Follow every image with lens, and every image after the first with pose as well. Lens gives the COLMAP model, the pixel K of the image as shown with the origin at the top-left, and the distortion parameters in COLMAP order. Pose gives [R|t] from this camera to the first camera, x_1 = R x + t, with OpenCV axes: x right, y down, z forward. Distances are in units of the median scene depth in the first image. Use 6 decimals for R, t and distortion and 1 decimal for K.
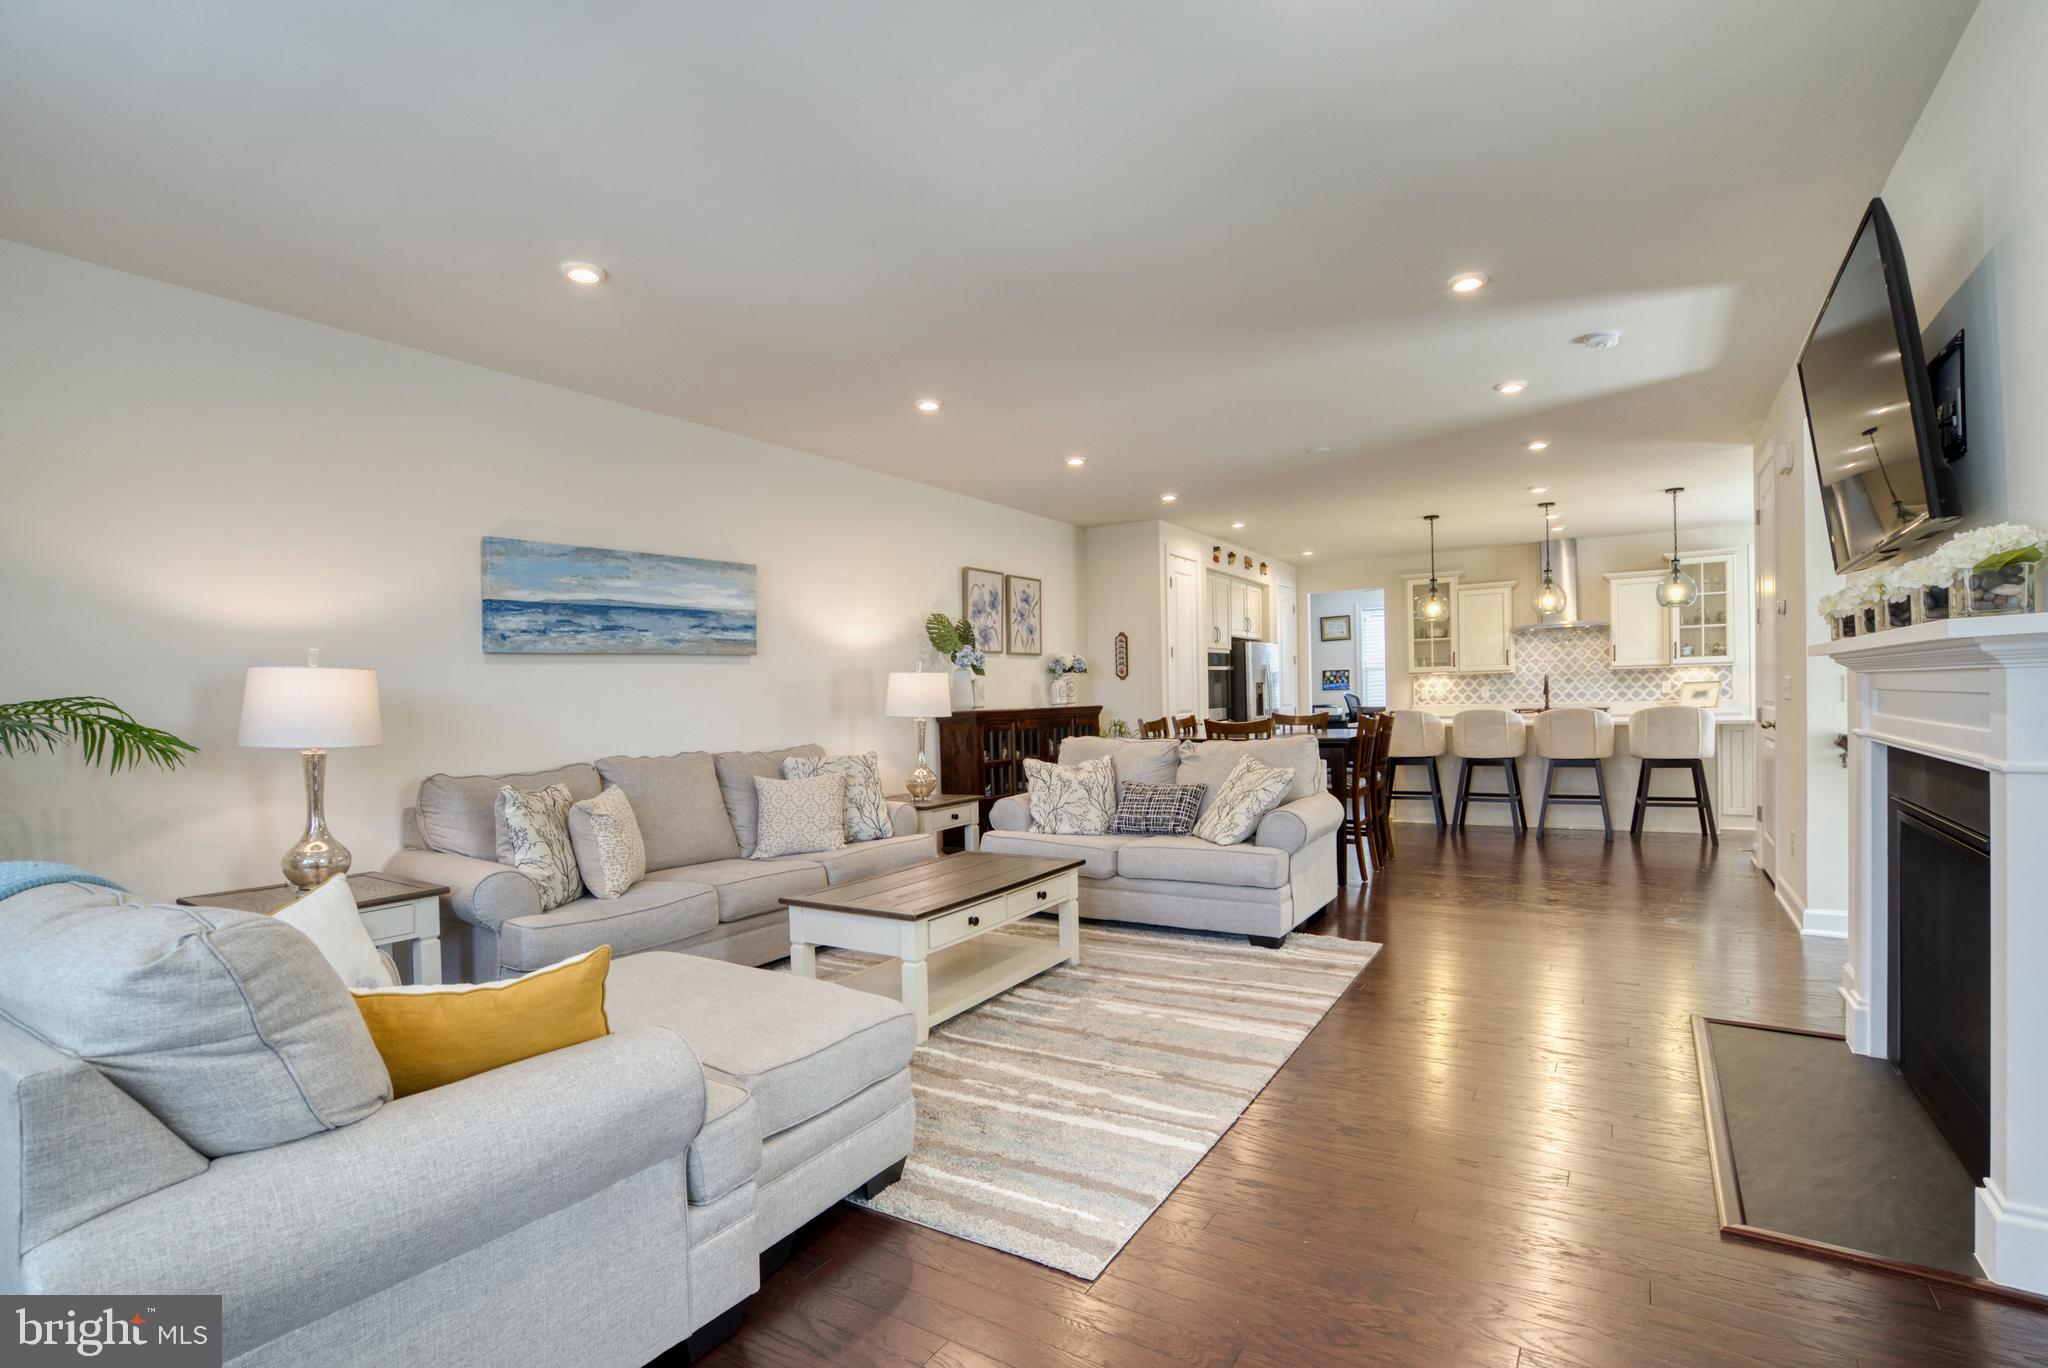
lens RADIAL K [[965.2, 0, 1030.9], [0, 965.2, 725.6], [0, 0, 1]] dist [-0.038871, 0.008850]
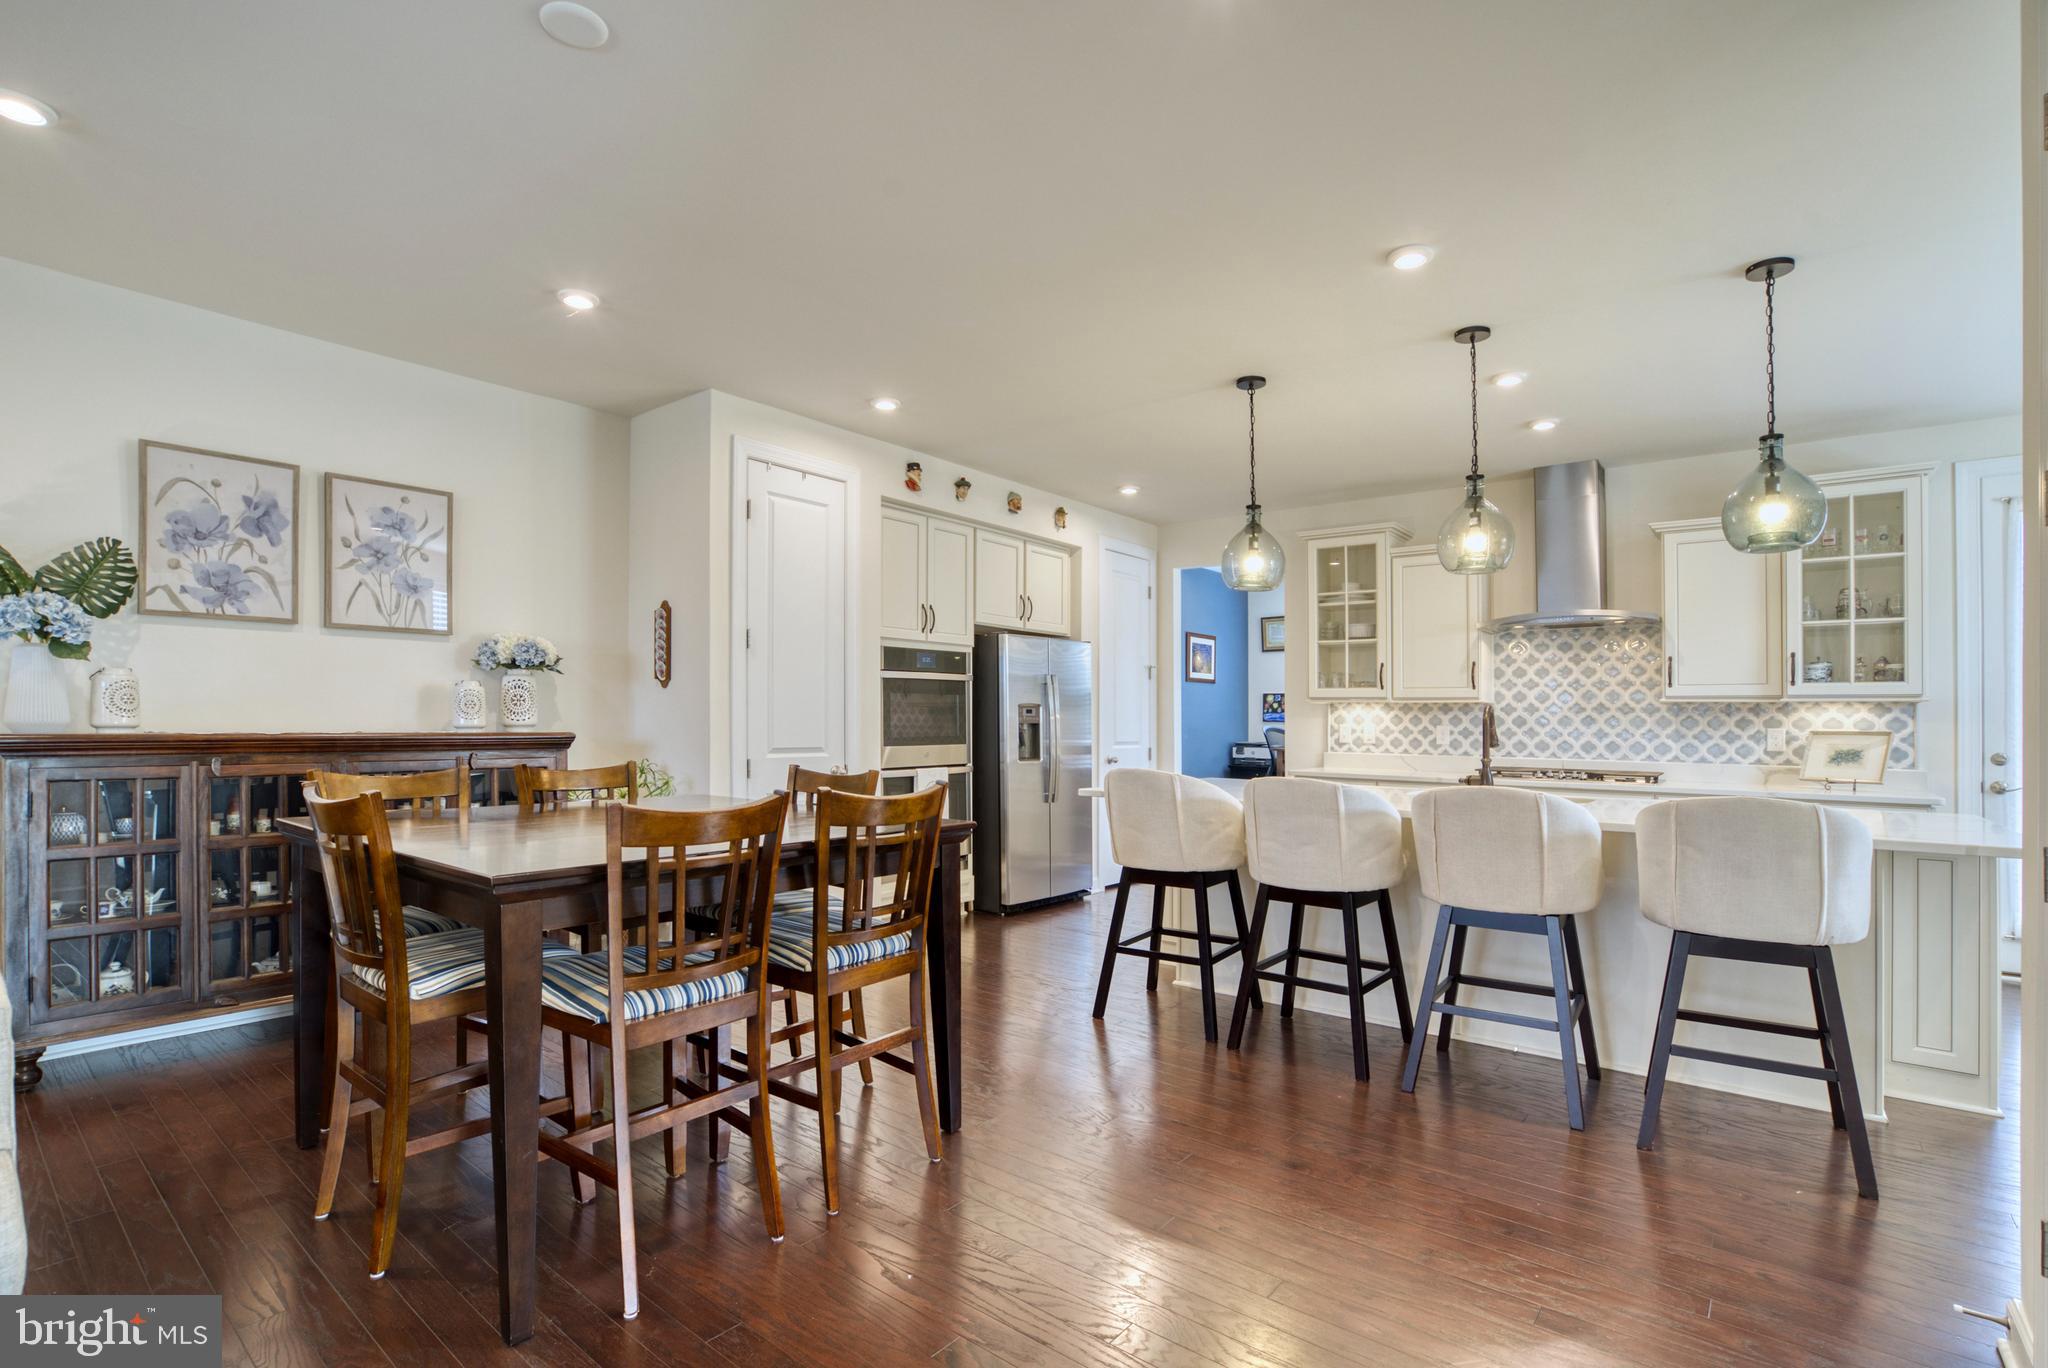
lens RADIAL K [[965.2, 0, 1003.7], [0, 965.2, 714.7], [0, 0, 1]] dist [-0.038871, 0.008850]
pose [[0.991381, 0.037084, -0.125656, 0.371600], [-0.040958, 0.998758, -0.028387, -0.026315], [0.124447, 0.033289, 0.991668, 0.513441]]
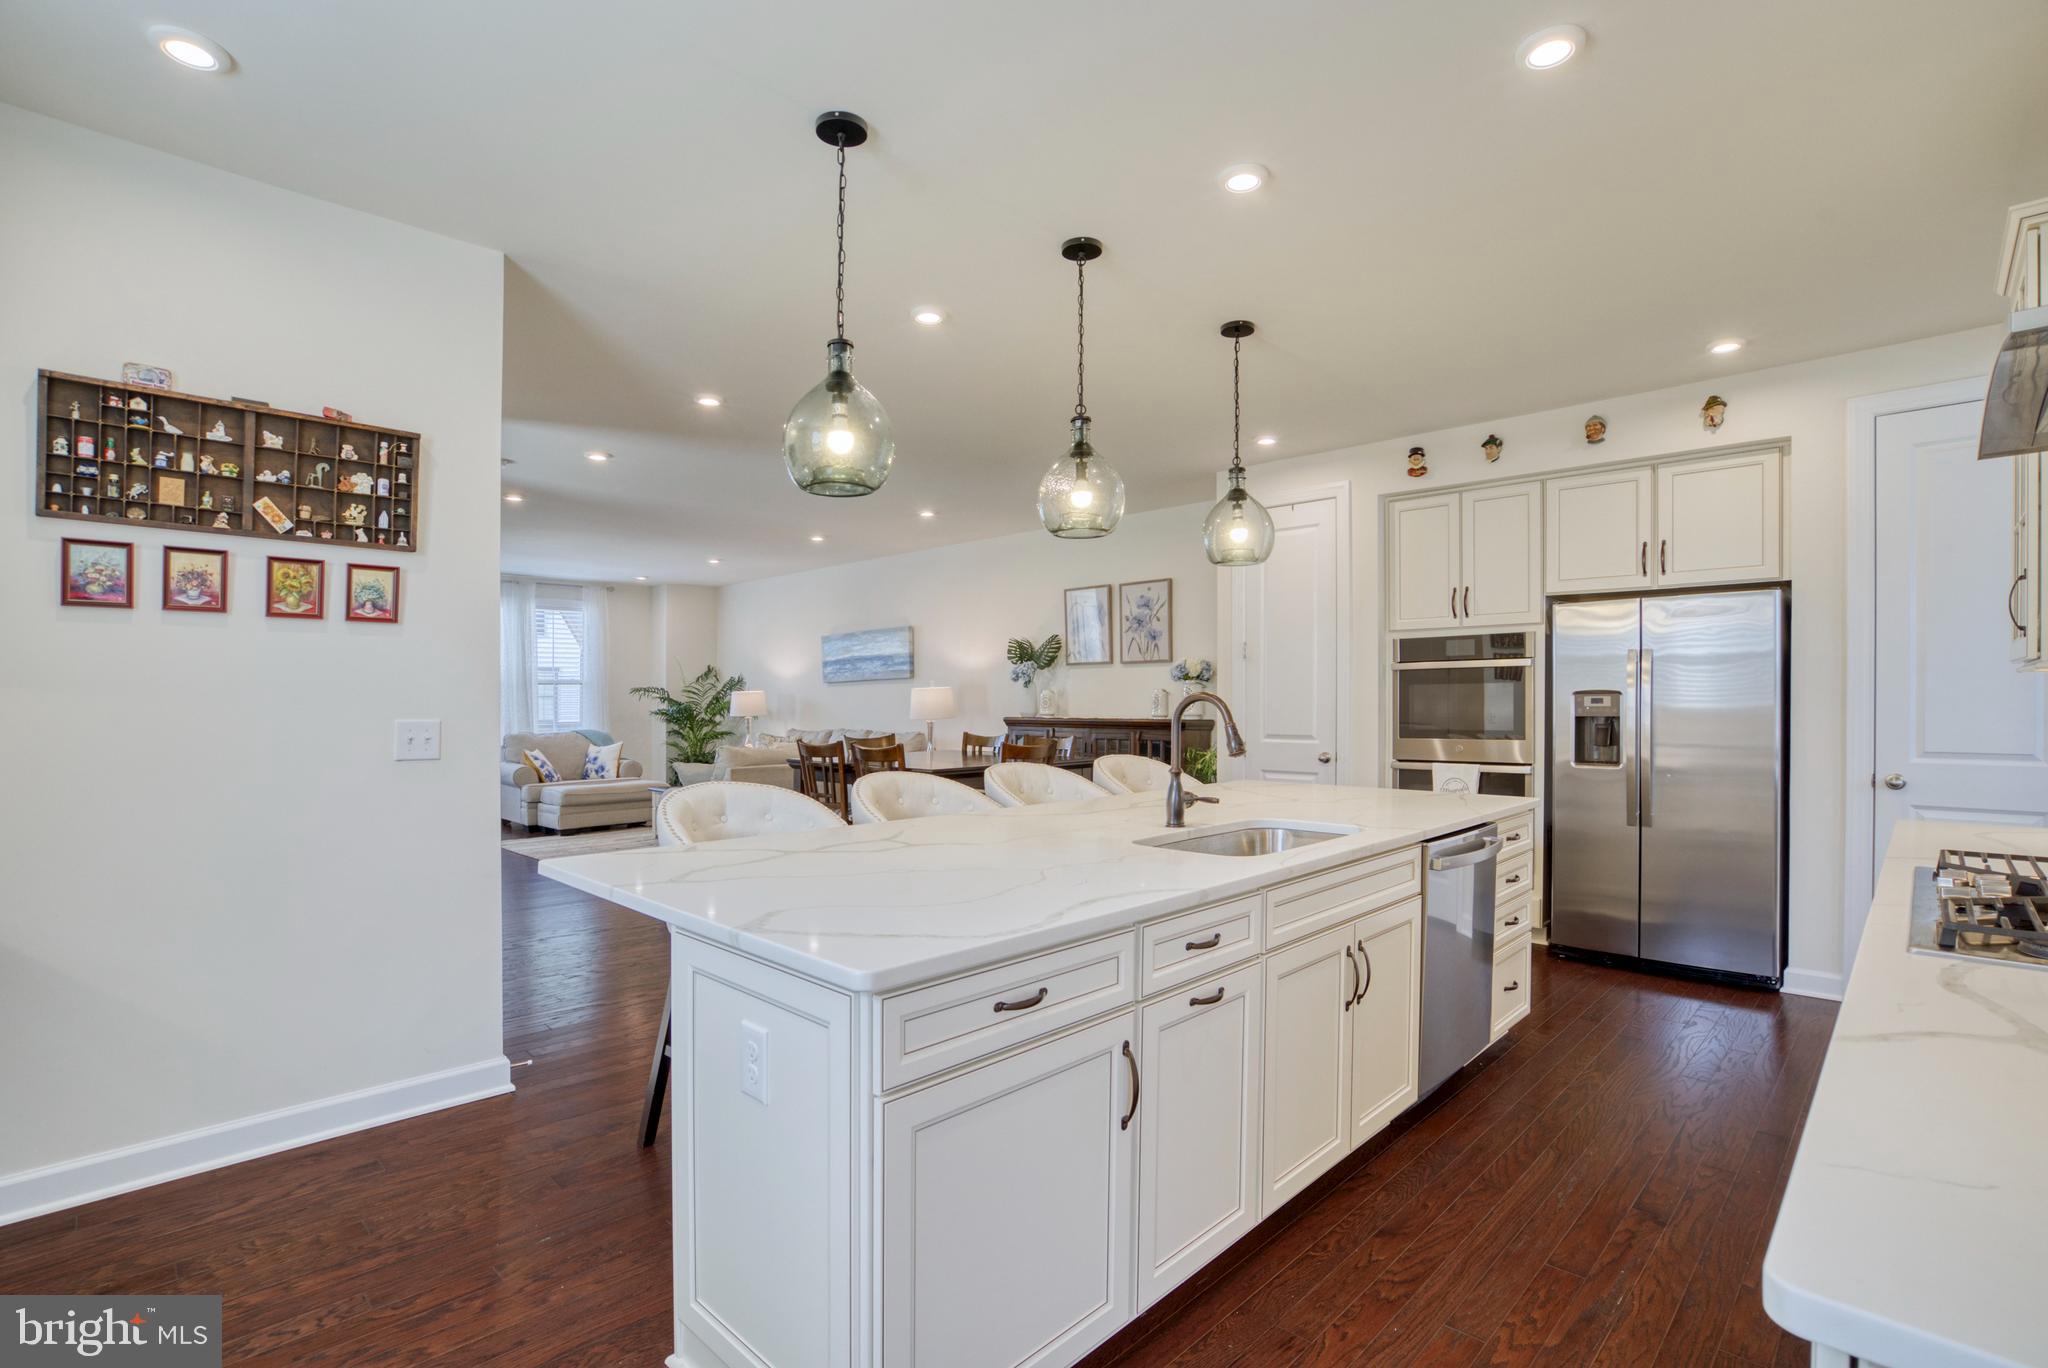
lens RADIAL K [[965.2, 0, 1043.7], [0, 965.2, 693.7], [0, 0, 1]] dist [-0.038871, 0.008850]
pose [[-0.199279, 0.022562, -0.979683, 0.901496], [-0.019489, 0.999446, 0.026982, -0.063642], [0.979749, 0.024470, -0.198729, 1.045244]]
